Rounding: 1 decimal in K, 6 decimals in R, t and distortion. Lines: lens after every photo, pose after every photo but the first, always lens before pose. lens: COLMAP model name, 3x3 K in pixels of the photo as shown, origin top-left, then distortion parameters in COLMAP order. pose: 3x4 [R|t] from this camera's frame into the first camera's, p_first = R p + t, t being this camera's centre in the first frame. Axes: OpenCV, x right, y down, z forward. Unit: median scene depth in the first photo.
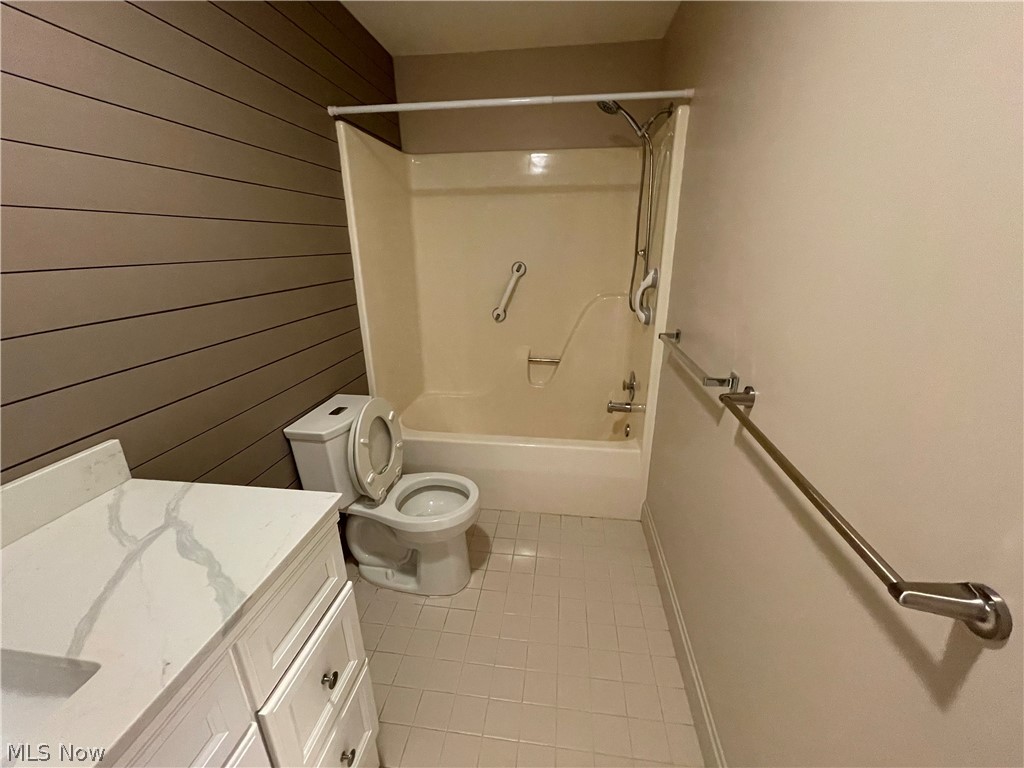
lens RADIAL K [[420.5, 0, 512.0], [0, 420.5, 384.0], [0, 0, 1]] dist [-0.001907, -0.000362]
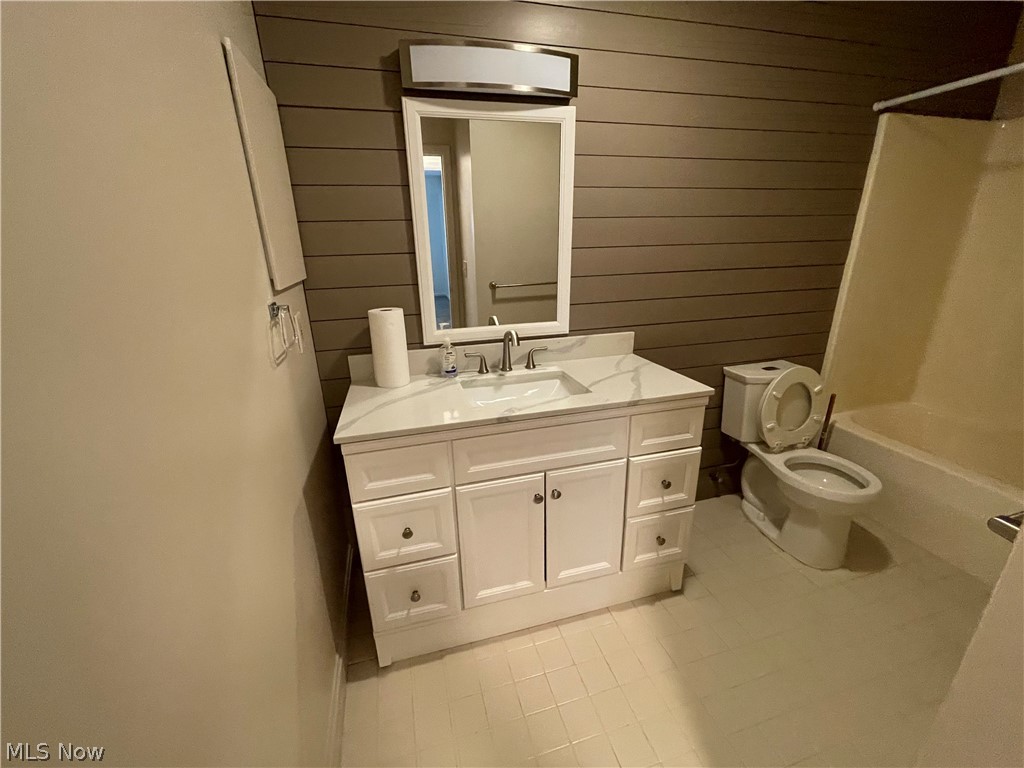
lens RADIAL K [[420.5, 0, 512.0], [0, 420.5, 384.0], [0, 0, 1]] dist [-0.001907, -0.000362]
pose [[0.410677, 0.299689, -0.861122, 0.347921], [-0.277379, 0.940740, 0.195113, 0.077681], [0.868565, 0.158729, 0.469468, -0.225037]]
